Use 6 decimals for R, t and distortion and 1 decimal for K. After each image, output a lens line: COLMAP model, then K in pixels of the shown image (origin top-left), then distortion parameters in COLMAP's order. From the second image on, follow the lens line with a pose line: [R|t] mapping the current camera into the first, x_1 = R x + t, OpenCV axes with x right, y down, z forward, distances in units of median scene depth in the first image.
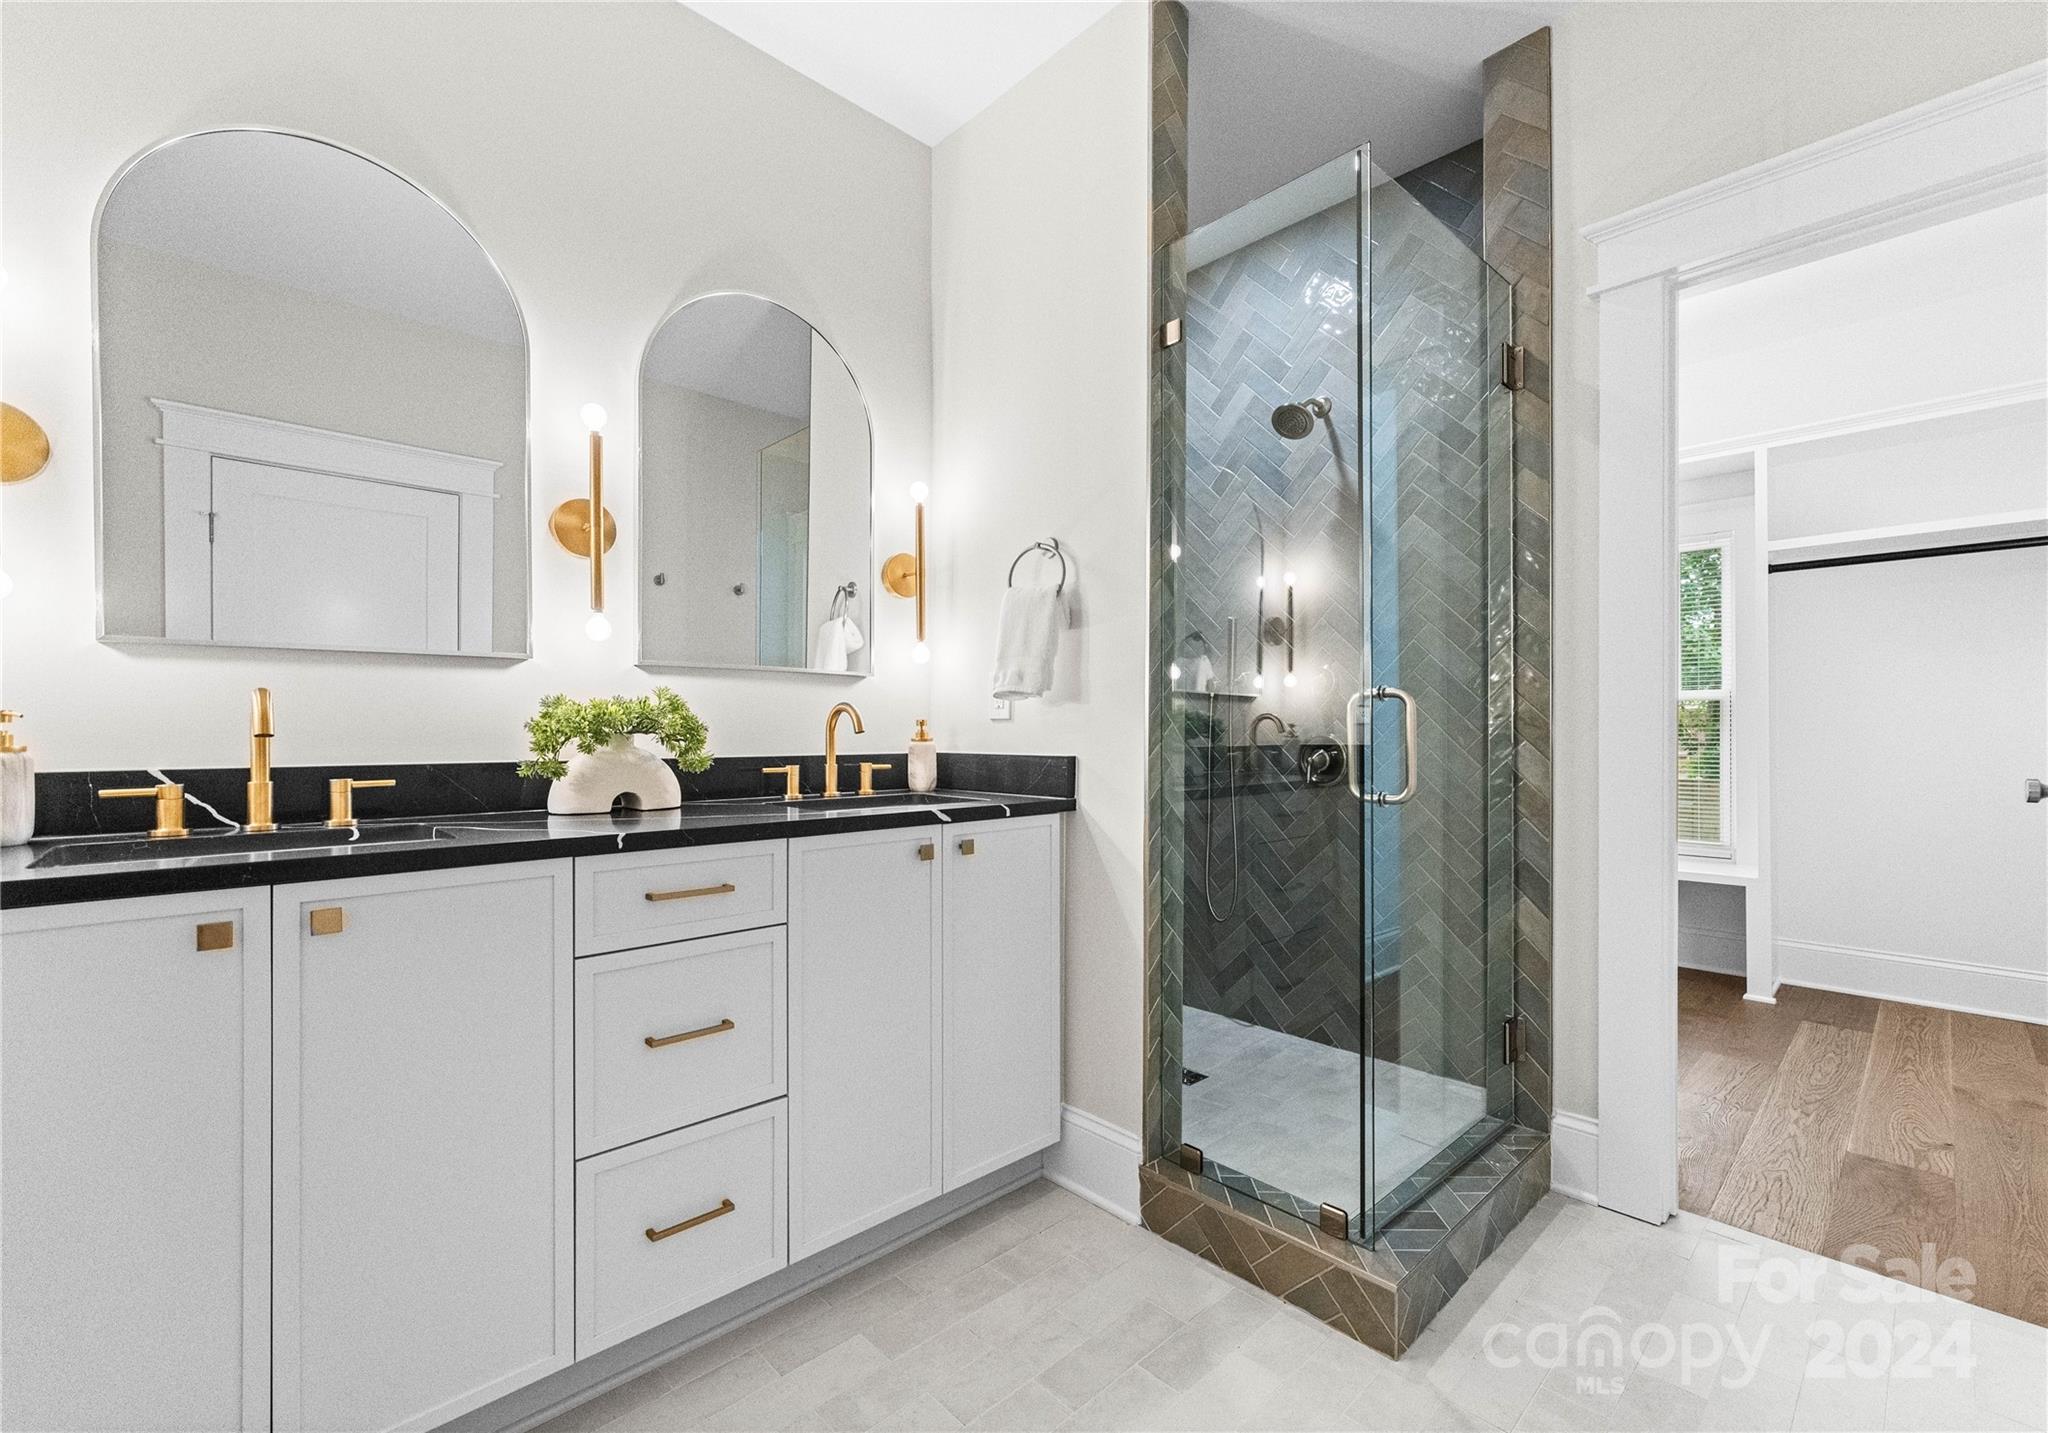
lens RADIAL K [[873.5, 0, 1024.3], [0, 873.5, 722.0], [0, 0, 1]] dist [0.001091, 0.000236]
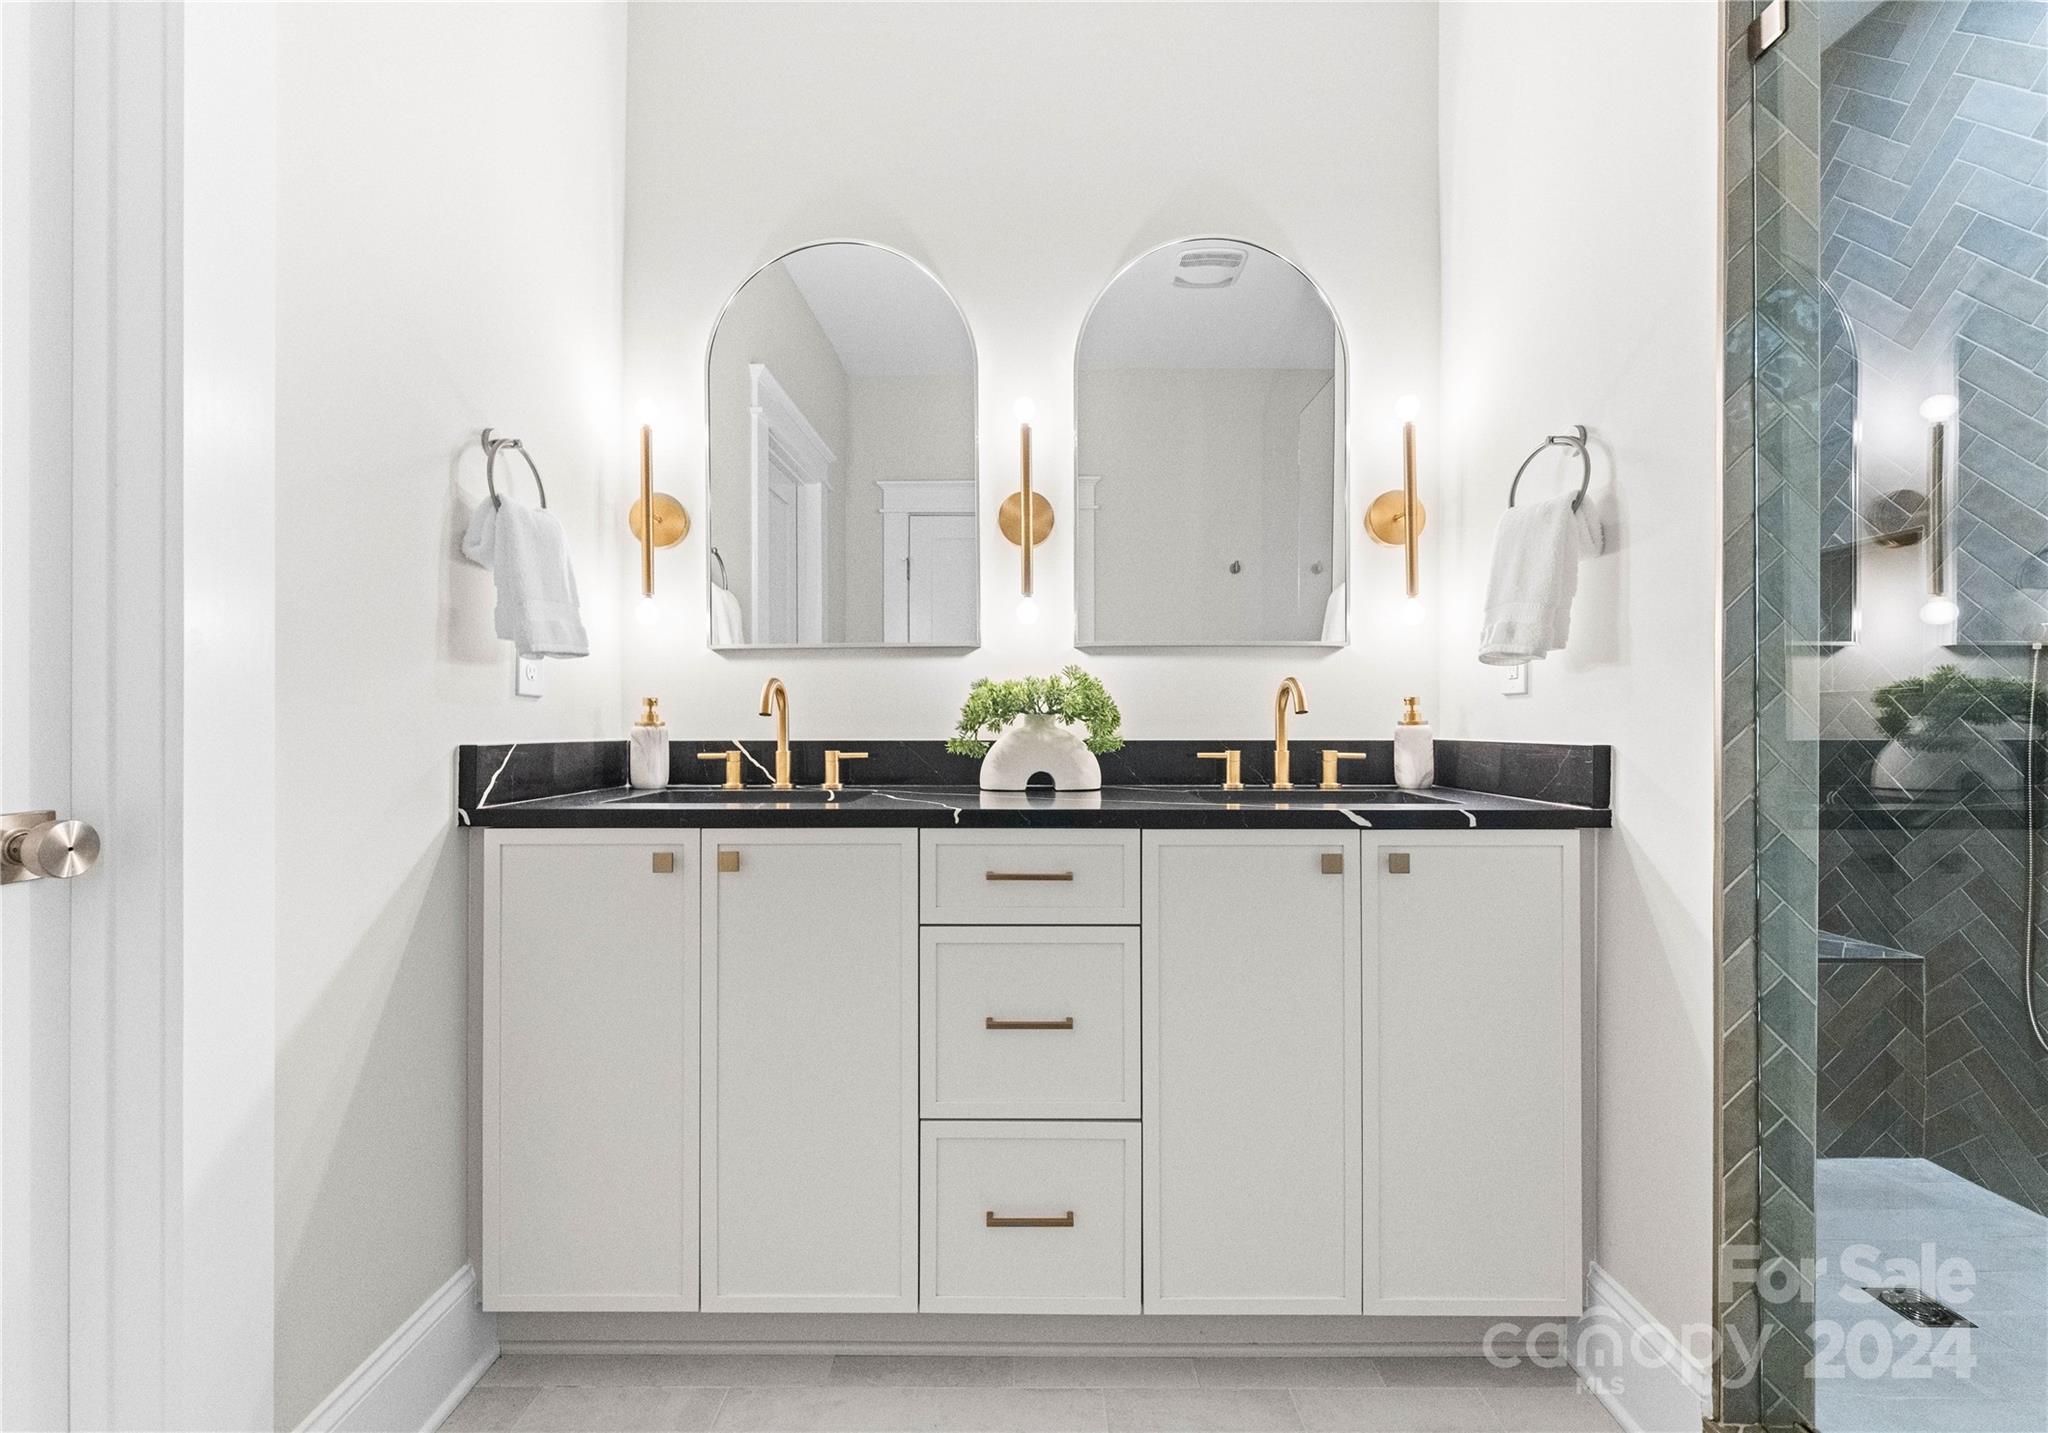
lens RADIAL K [[876.2, 0, 1024.0], [0, 876.2, 716.5], [0, 0, 1]] dist [0.000379, 0.000270]
pose [[0.723246, -0.006264, -0.690562, 0.207952], [0.007018, 0.999974, -0.001720, 0.016122], [0.690554, -0.003602, 0.723271, 0.226593]]
